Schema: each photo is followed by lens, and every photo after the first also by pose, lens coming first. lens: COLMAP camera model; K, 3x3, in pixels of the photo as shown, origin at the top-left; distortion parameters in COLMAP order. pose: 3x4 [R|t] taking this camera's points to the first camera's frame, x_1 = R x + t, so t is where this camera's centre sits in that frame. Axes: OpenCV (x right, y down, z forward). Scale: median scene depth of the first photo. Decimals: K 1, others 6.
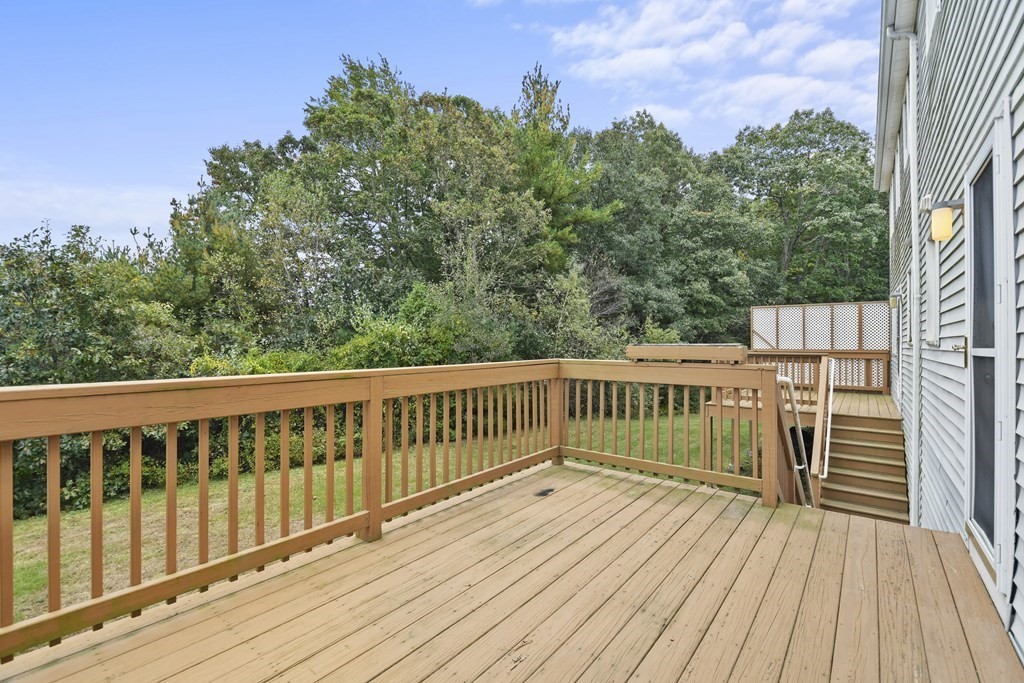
lens RADIAL K [[455.5, 0, 511.3], [0, 455.5, 340.9], [0, 0, 1]] dist [0.021841, -0.016271]
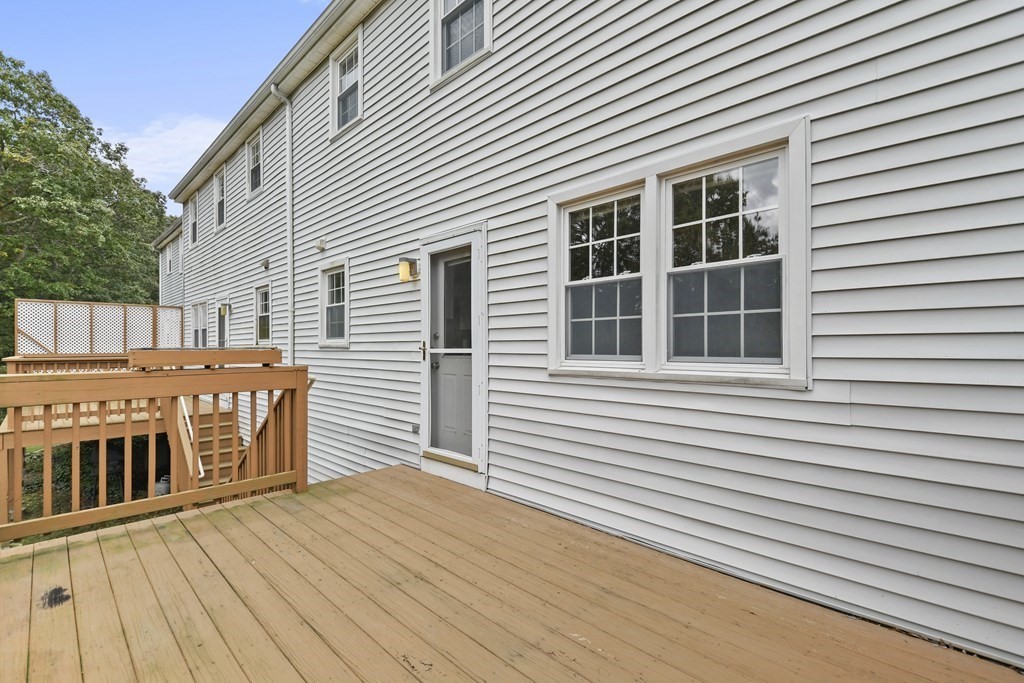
lens RADIAL K [[455.5, 0, 511.3], [0, 455.5, 340.9], [0, 0, 1]] dist [0.021841, -0.016271]
pose [[0.105885, 0.010721, 0.994321, -0.452663], [-0.003906, 0.999939, -0.010365, 0.002163], [-0.994371, -0.002787, 0.105920, 0.342079]]
